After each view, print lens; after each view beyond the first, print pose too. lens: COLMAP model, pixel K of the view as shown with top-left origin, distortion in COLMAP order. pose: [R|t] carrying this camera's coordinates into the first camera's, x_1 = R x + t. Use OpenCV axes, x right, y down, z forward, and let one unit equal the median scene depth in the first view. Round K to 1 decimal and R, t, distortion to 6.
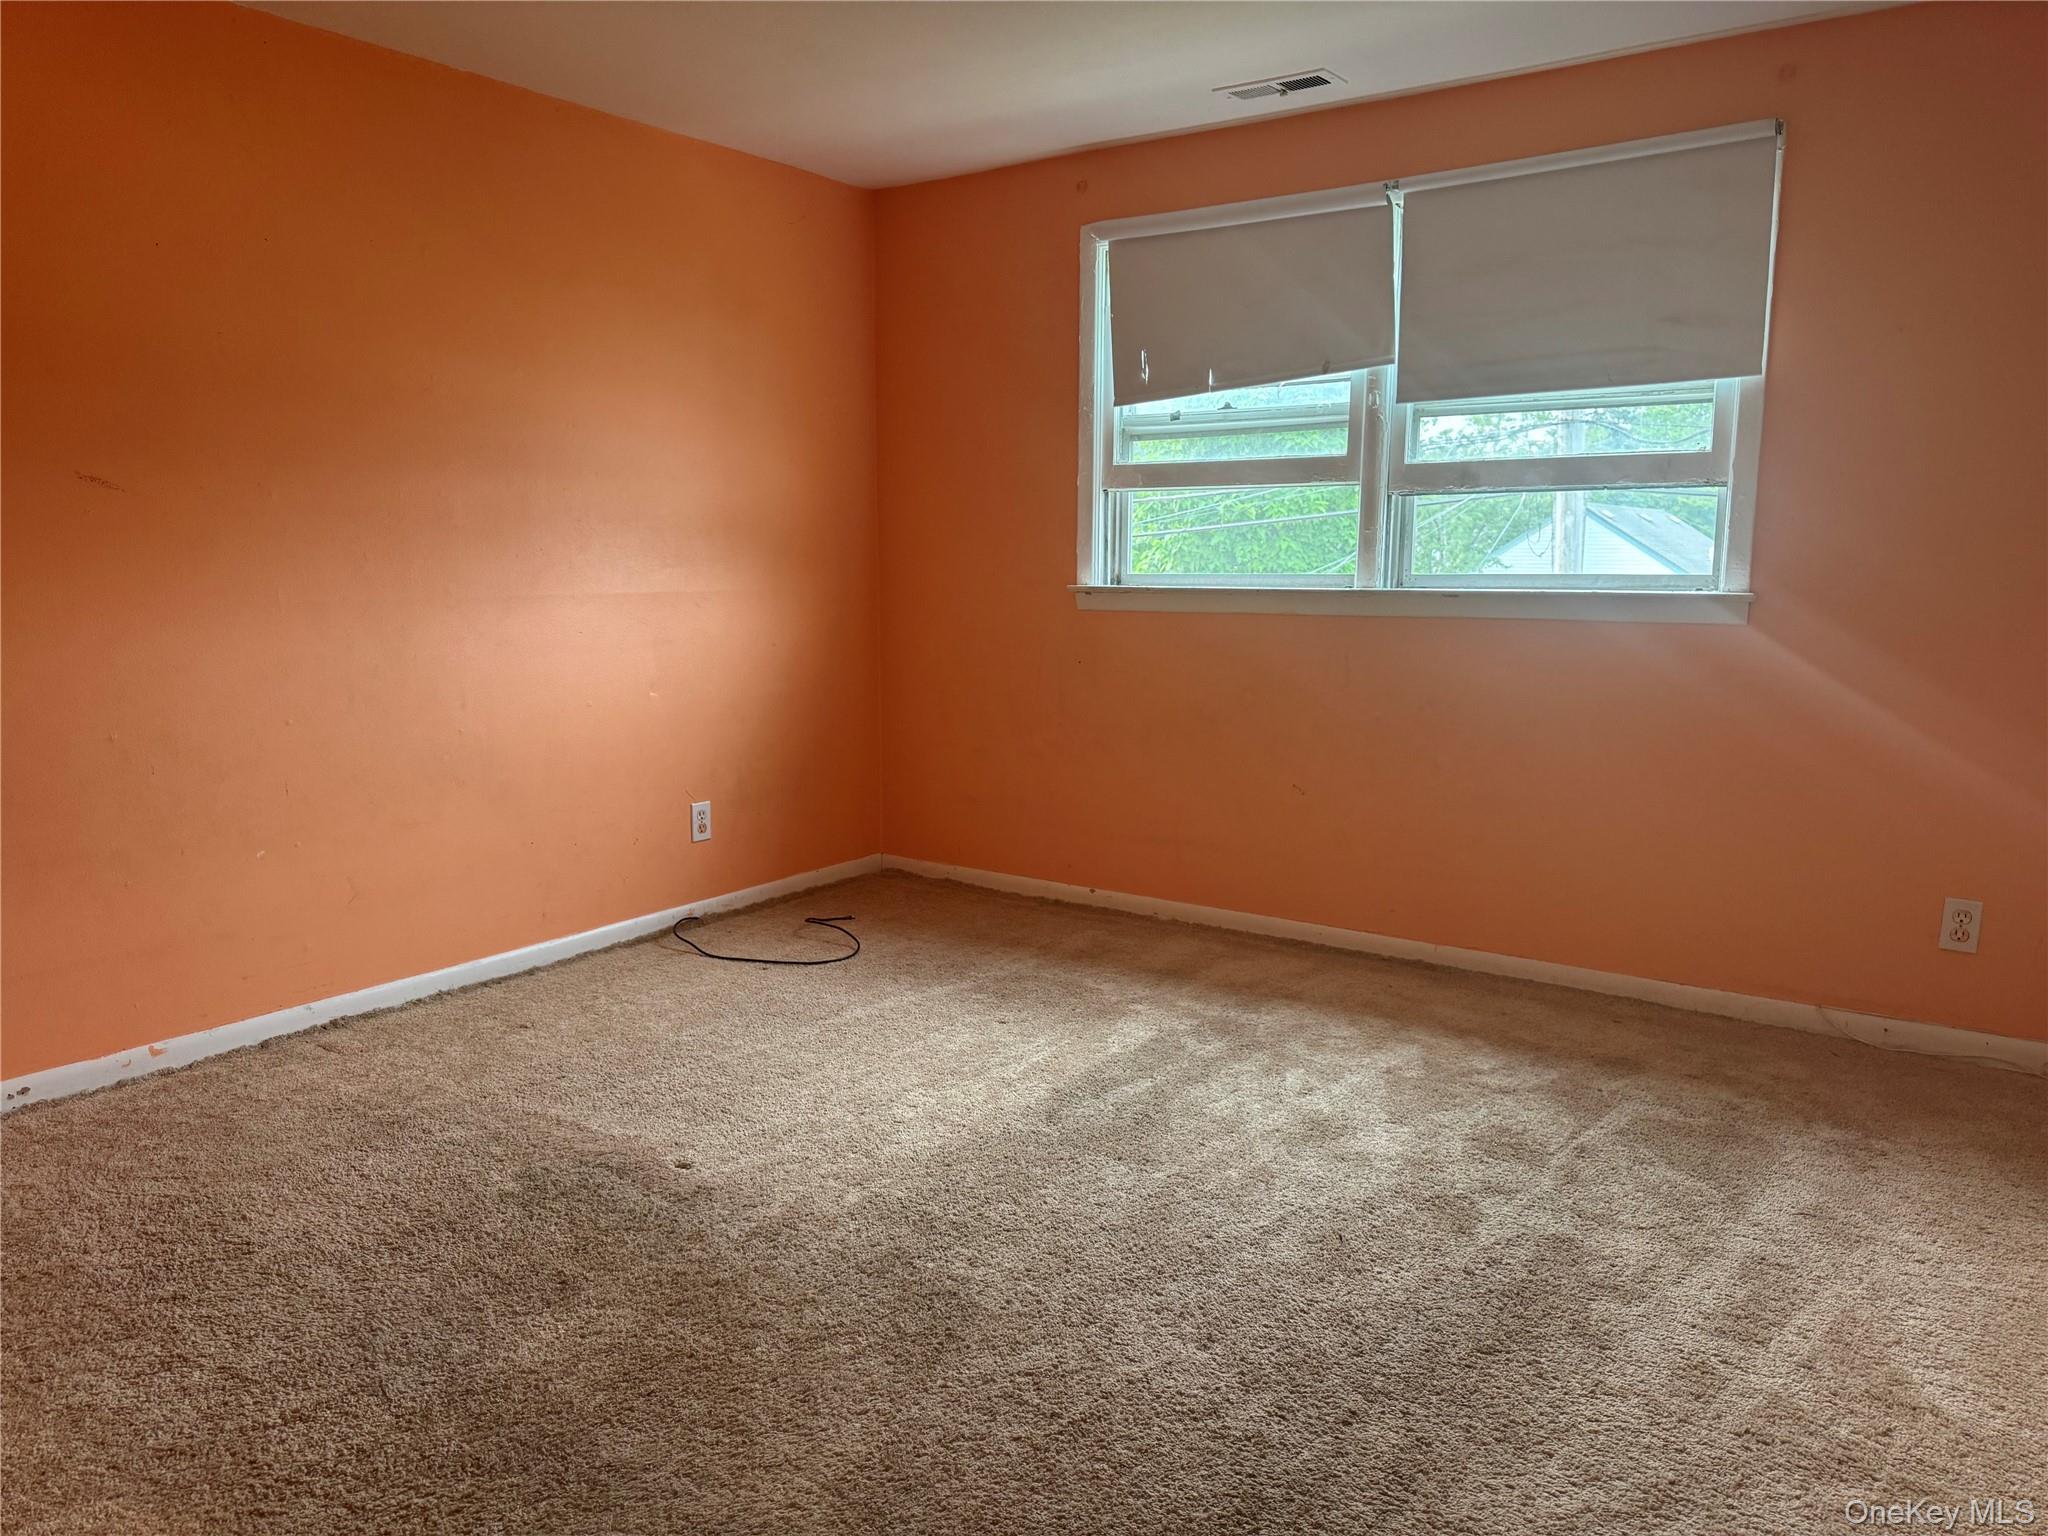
lens RADIAL K [[1446.3, 0, 1020.9], [0, 1446.3, 770.8], [0, 0, 1]] dist [0.038905, -0.044053]
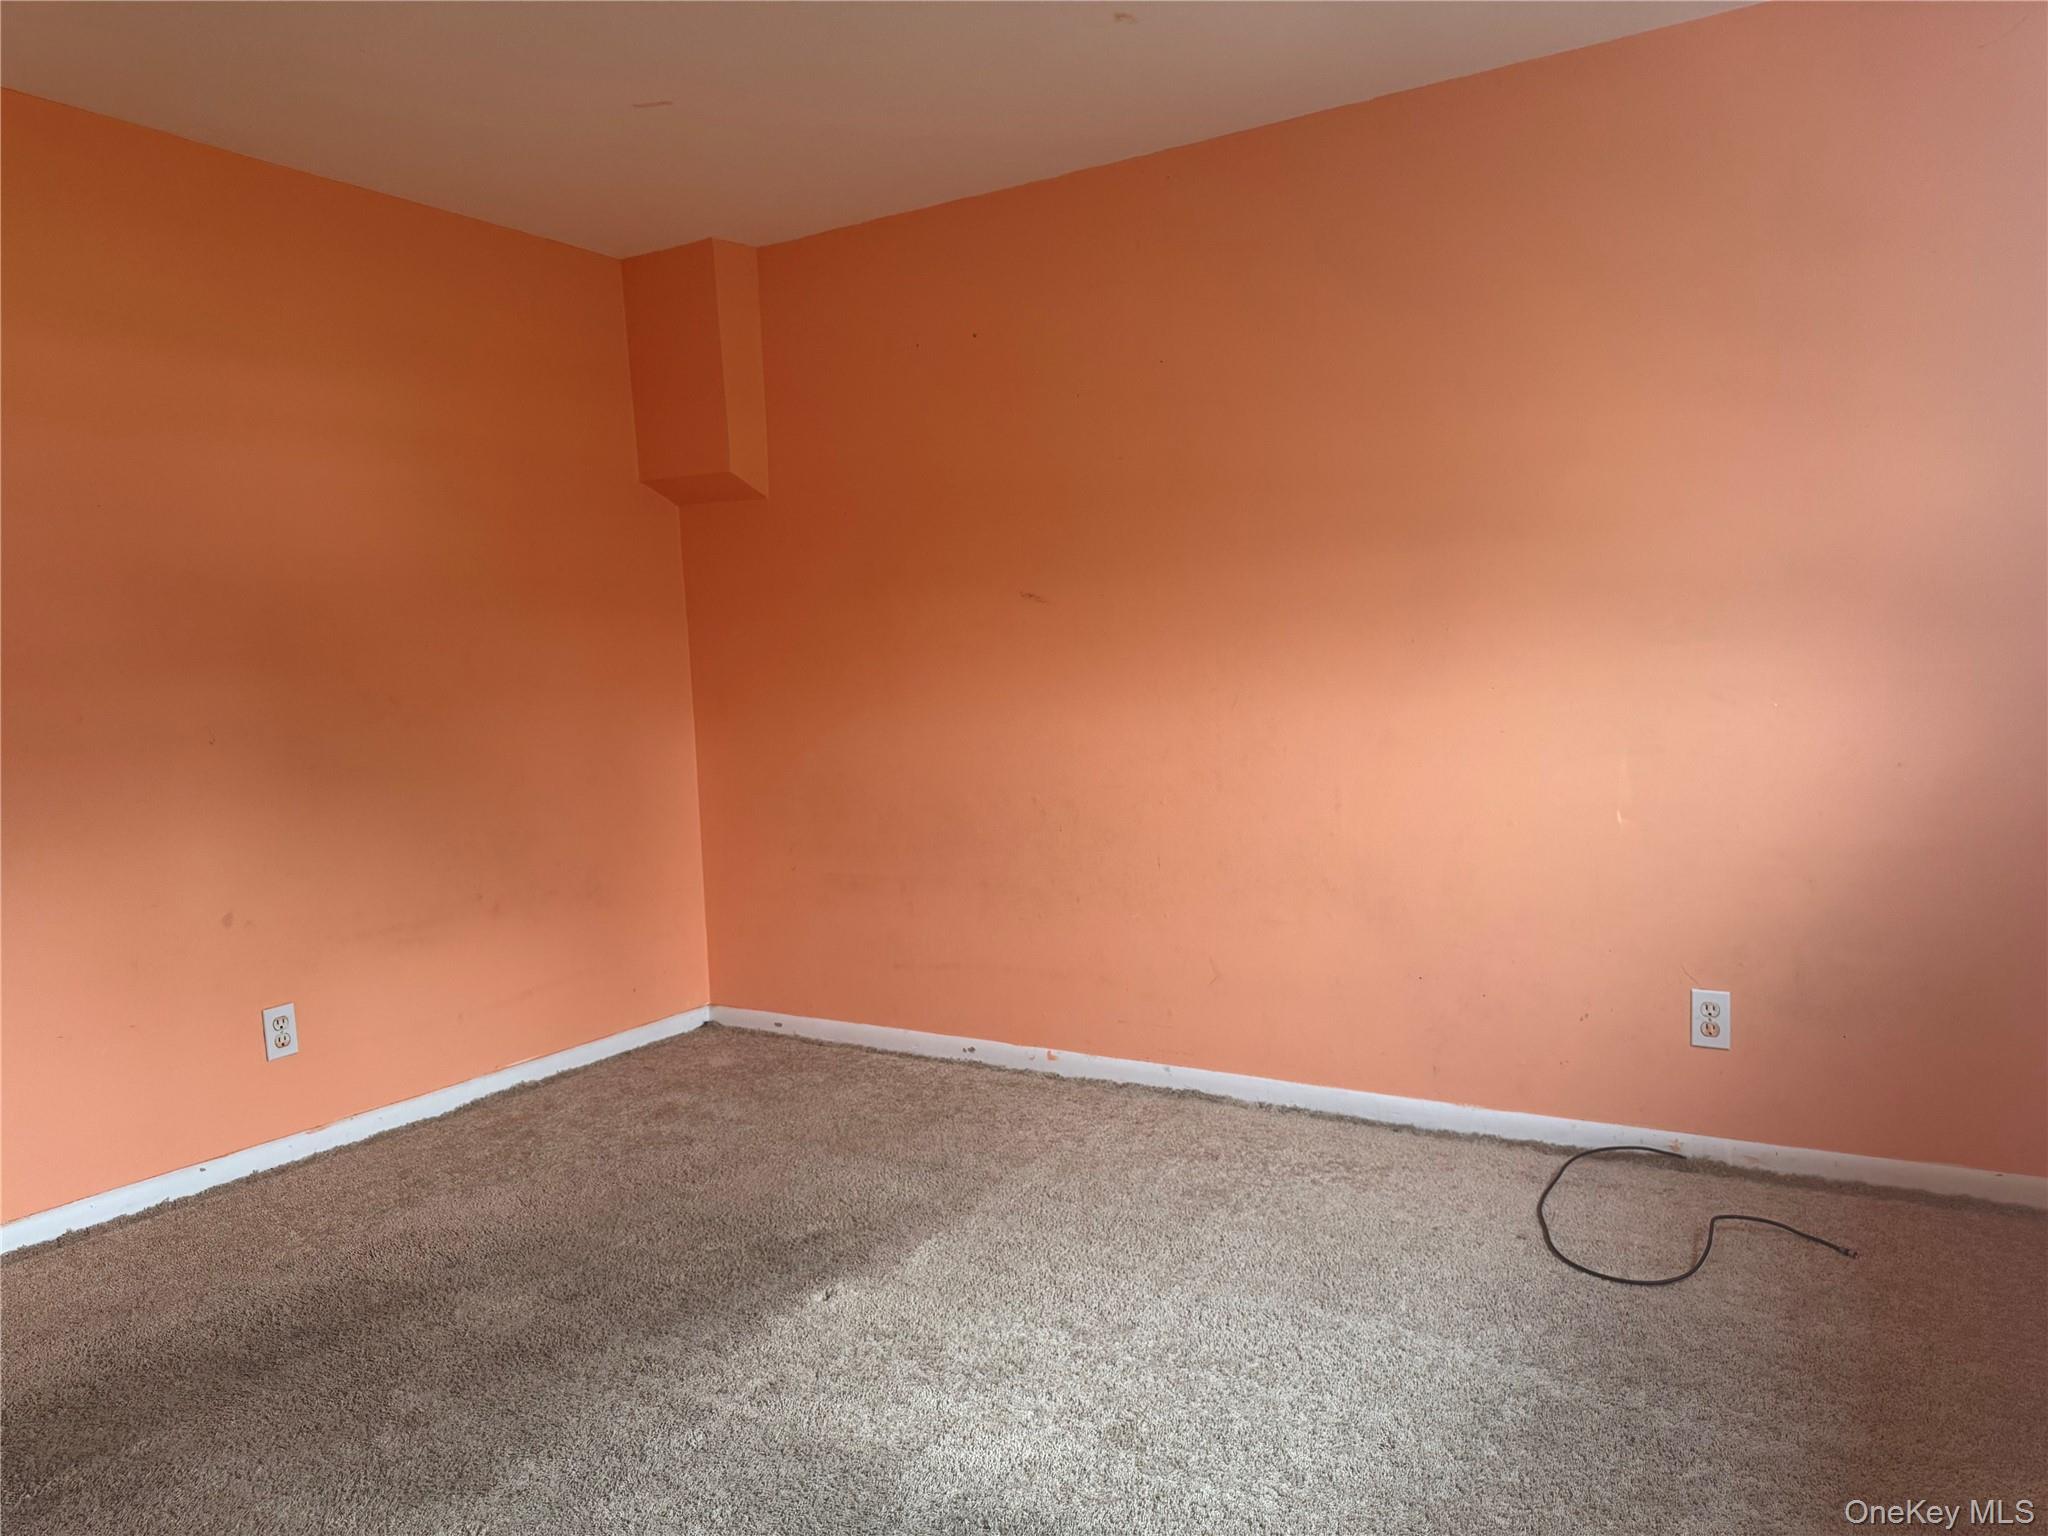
lens RADIAL K [[1446.3, 0, 1025.3], [0, 1446.3, 758.8], [0, 0, 1]] dist [0.038905, -0.044053]
pose [[0.050117, 0.064491, -0.996659, 0.547695], [-0.112955, 0.991876, 0.058501, -0.113097], [0.992335, 0.109646, 0.056995, 0.803007]]
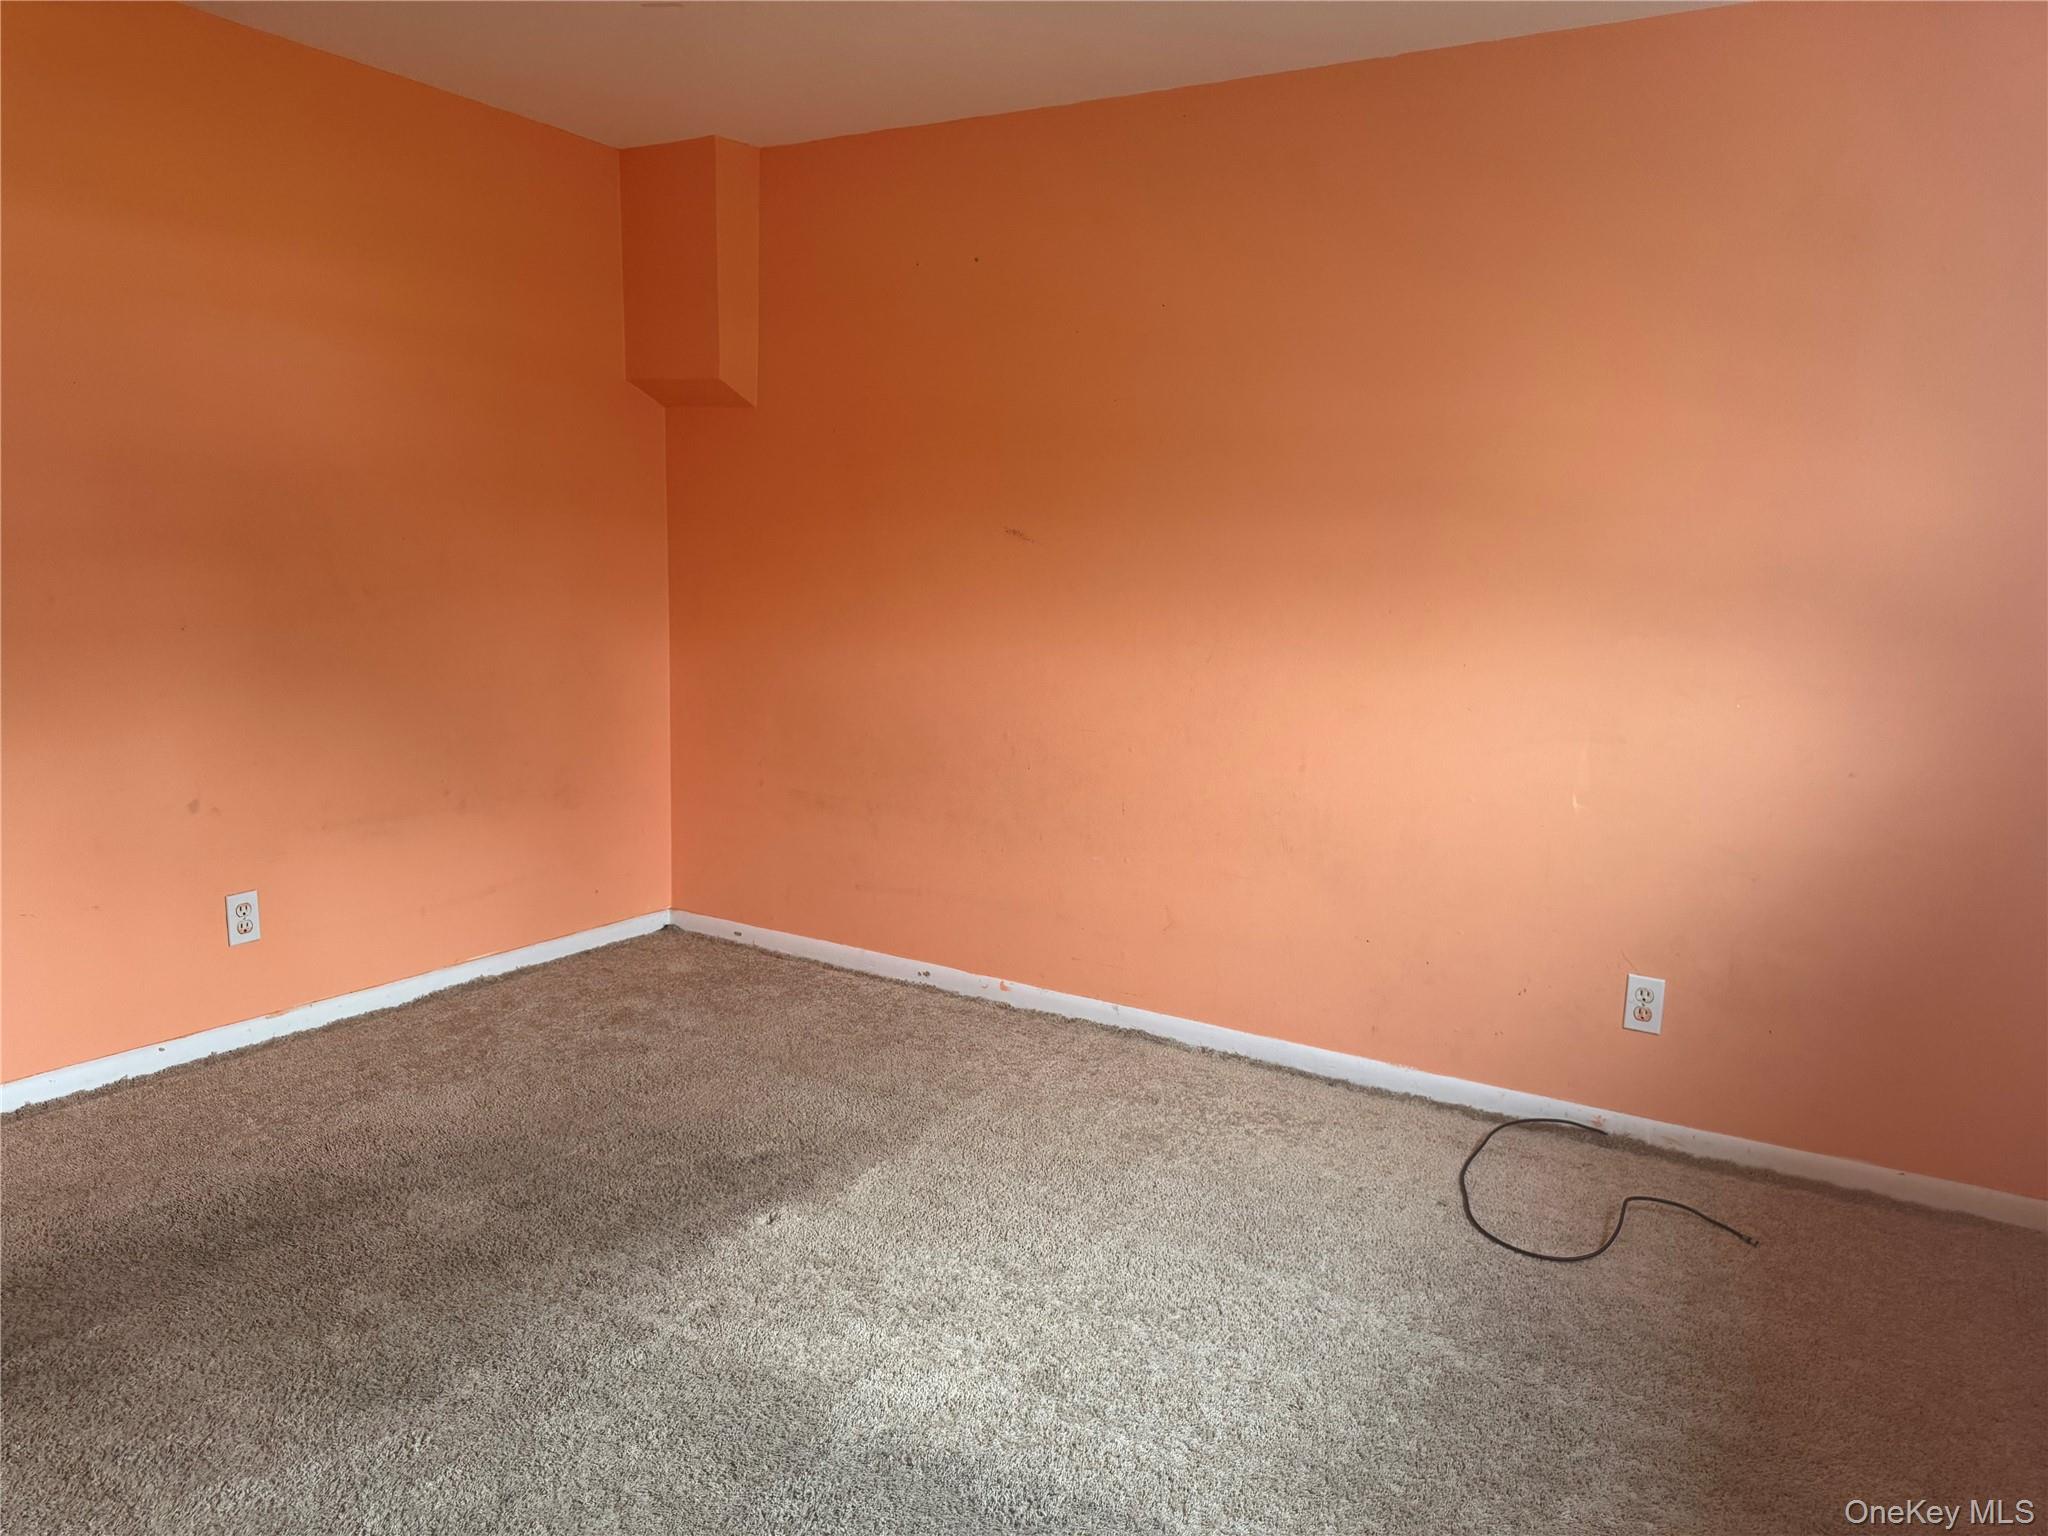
lens RADIAL K [[1446.3, 0, 1022.7], [0, 1446.3, 757.4], [0, 0, 1]] dist [0.038905, -0.044053]
pose [[0.061104, 0.140951, -0.988129, 0.551850], [-0.183081, 0.974766, 0.127723, -0.146395], [0.981197, 0.173103, 0.085367, 0.797801]]
